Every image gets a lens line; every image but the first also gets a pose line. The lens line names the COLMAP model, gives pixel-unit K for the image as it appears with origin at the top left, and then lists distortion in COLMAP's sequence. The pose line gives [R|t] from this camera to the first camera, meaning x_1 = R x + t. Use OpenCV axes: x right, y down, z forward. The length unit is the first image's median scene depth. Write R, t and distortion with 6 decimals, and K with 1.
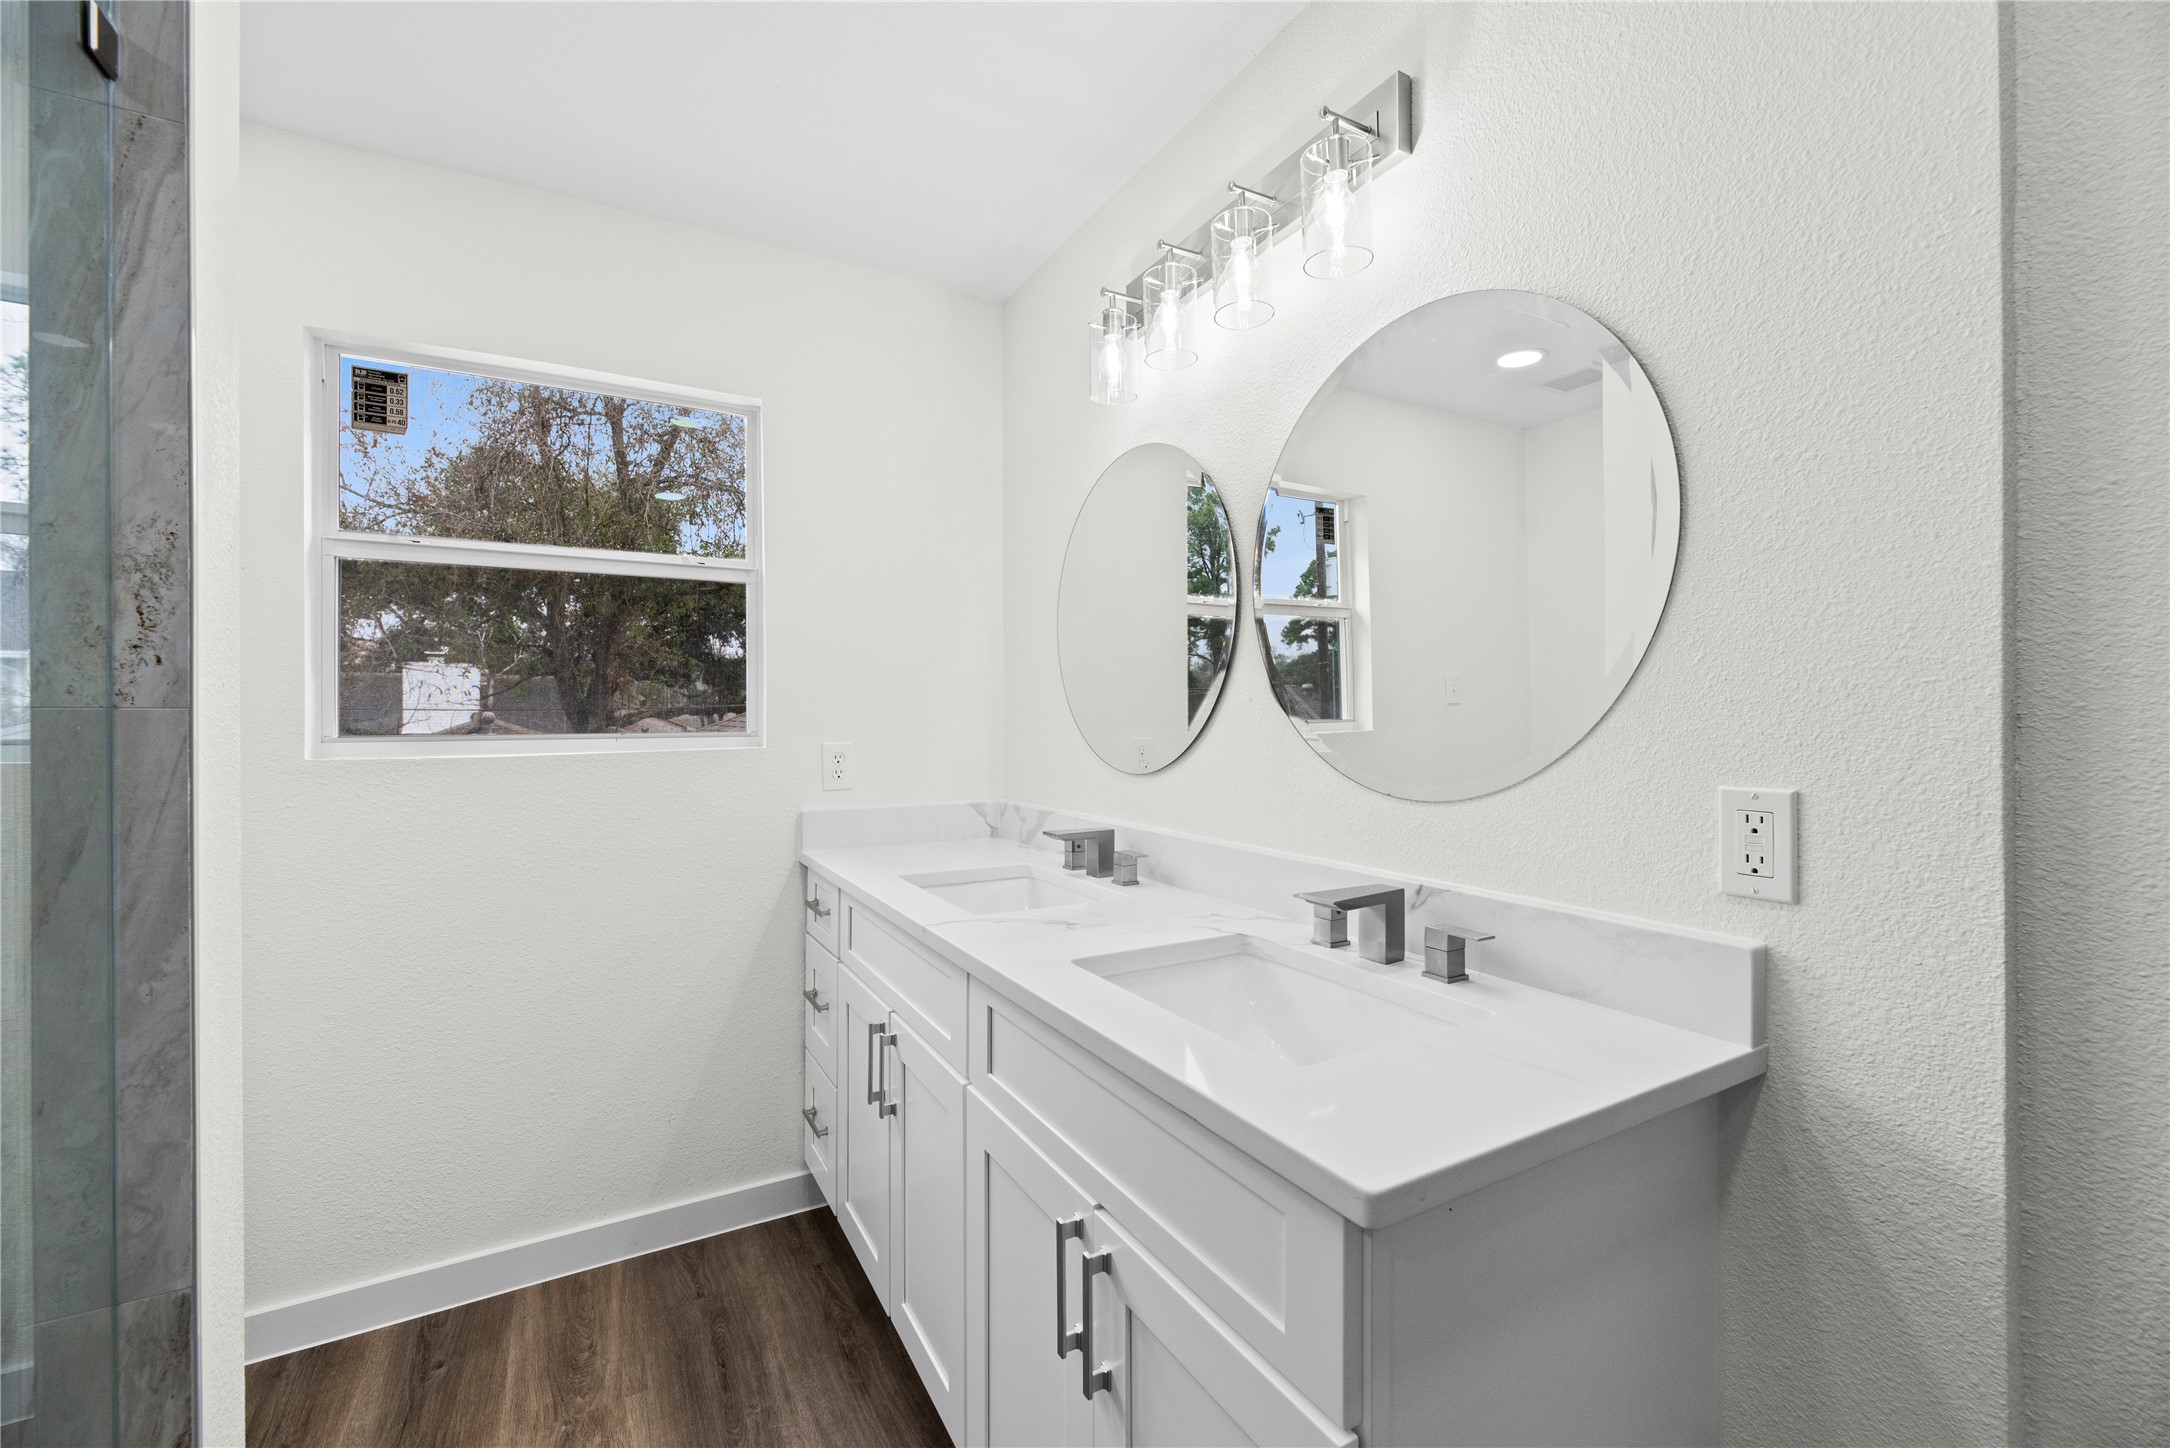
lens RADIAL K [[883.9, 0, 1091.7], [0, 883.9, 715.4], [0, 0, 1]] dist [0.000674, 0.000015]
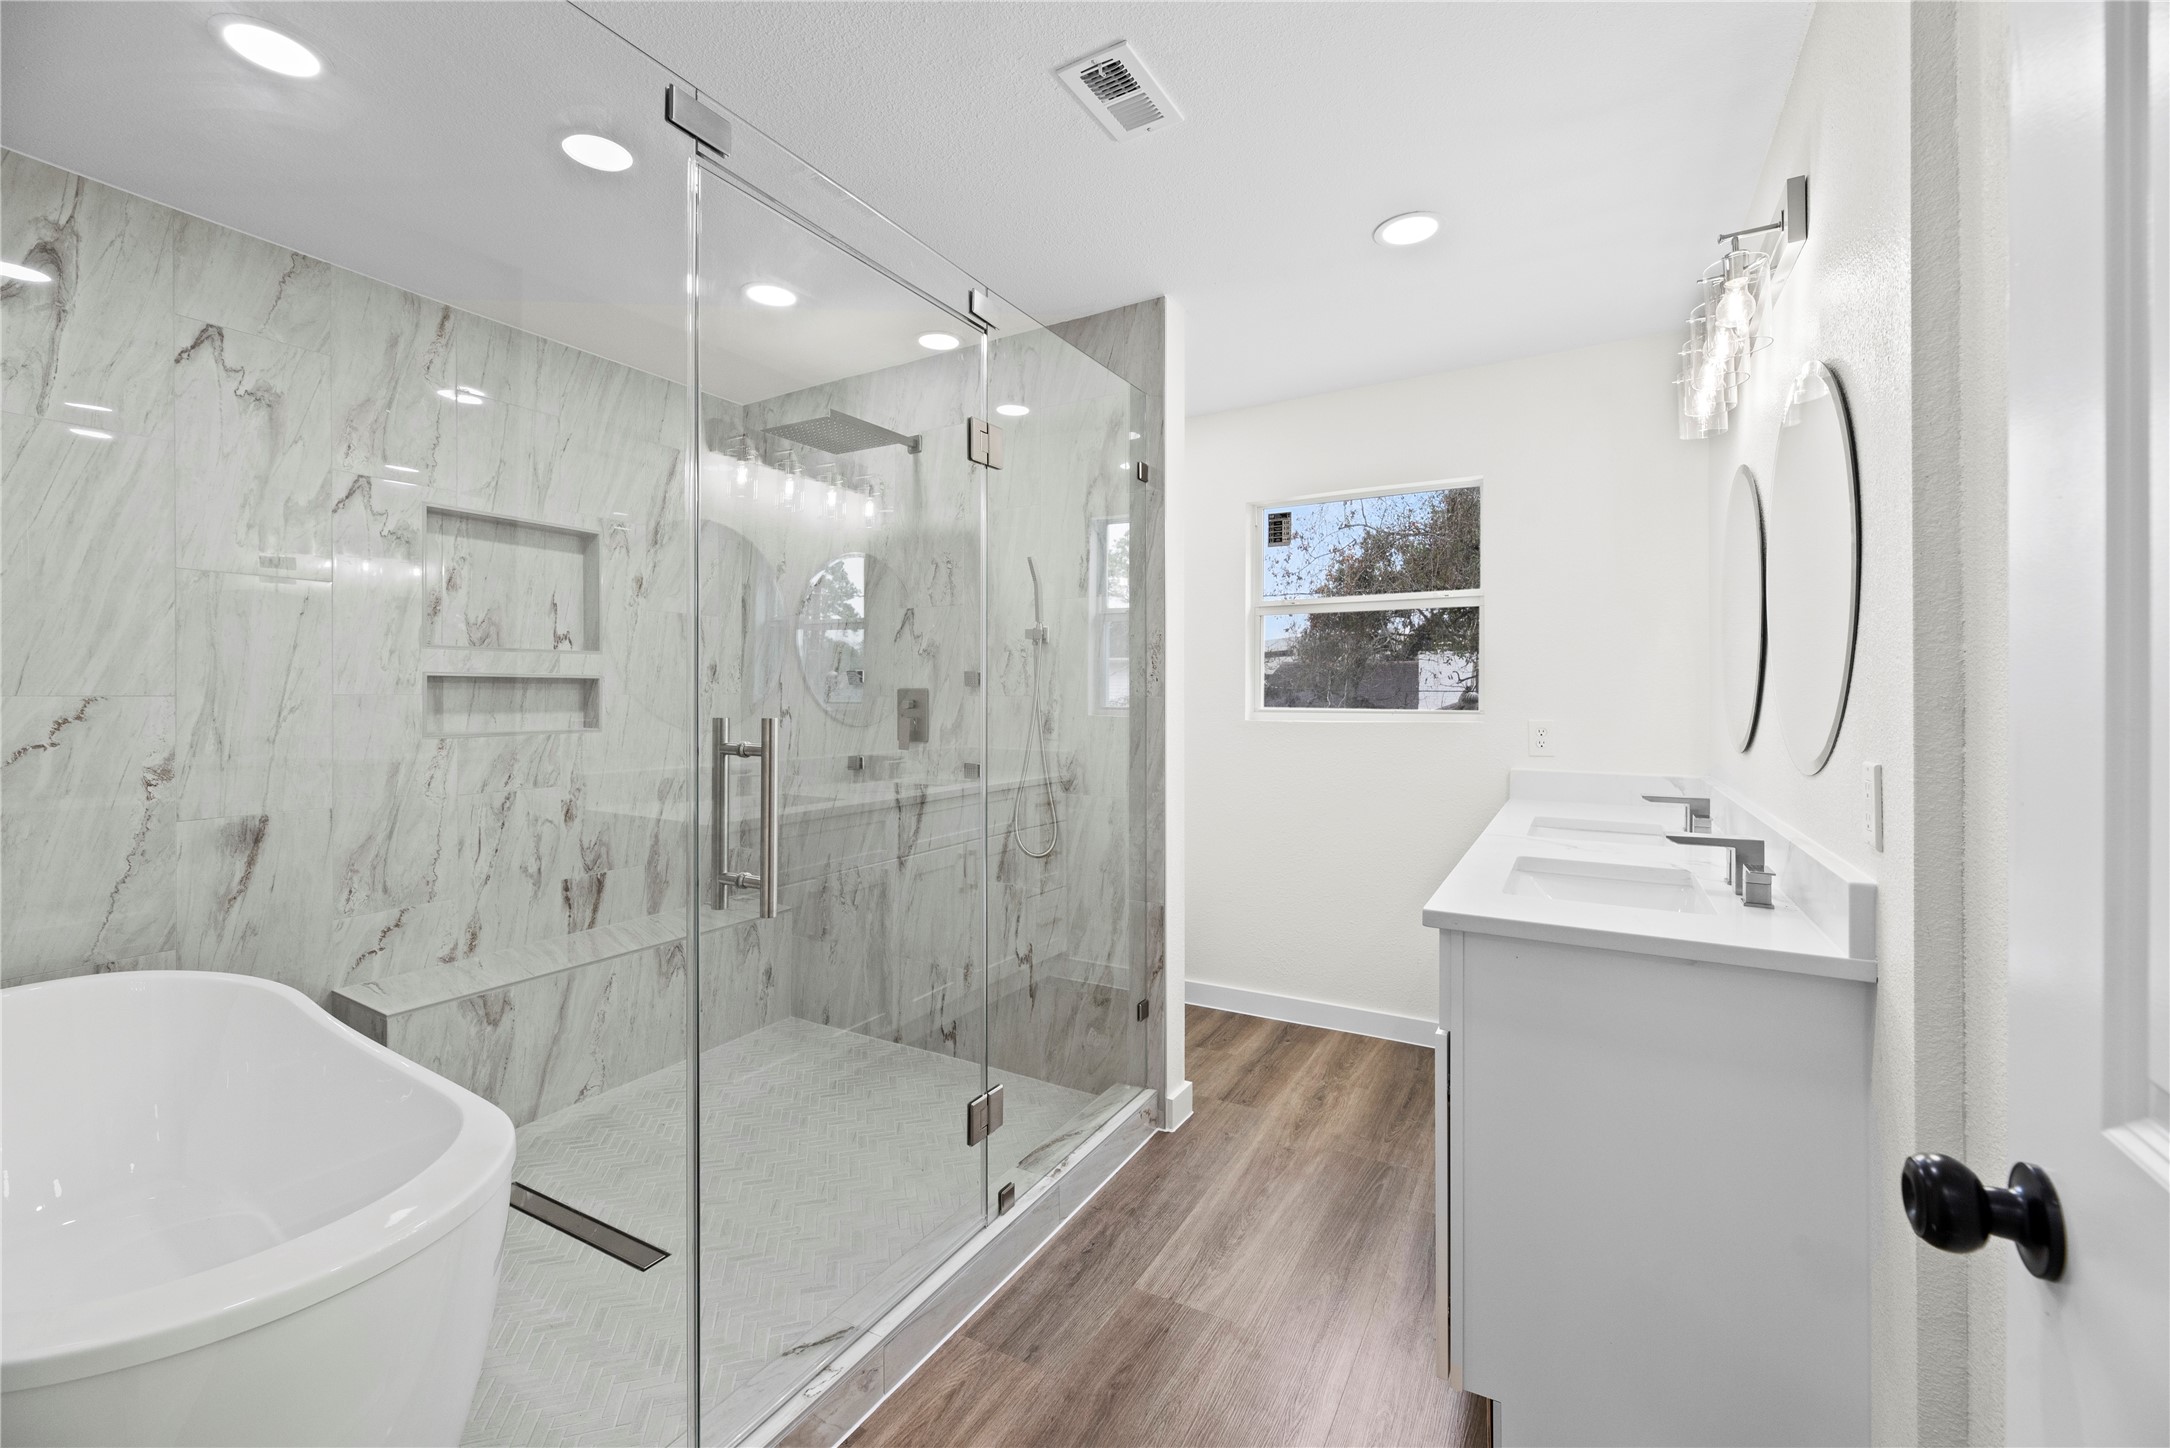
lens RADIAL K [[894.7, 0, 1091.2], [0, 894.7, 692.5], [0, 0, 1]] dist [-0.001058, -0.000391]
pose [[0.512961, -0.001968, -0.858410, 0.738402], [-0.001530, 0.999994, -0.003207, -0.007232], [0.858411, 0.002959, 0.512954, -0.370816]]
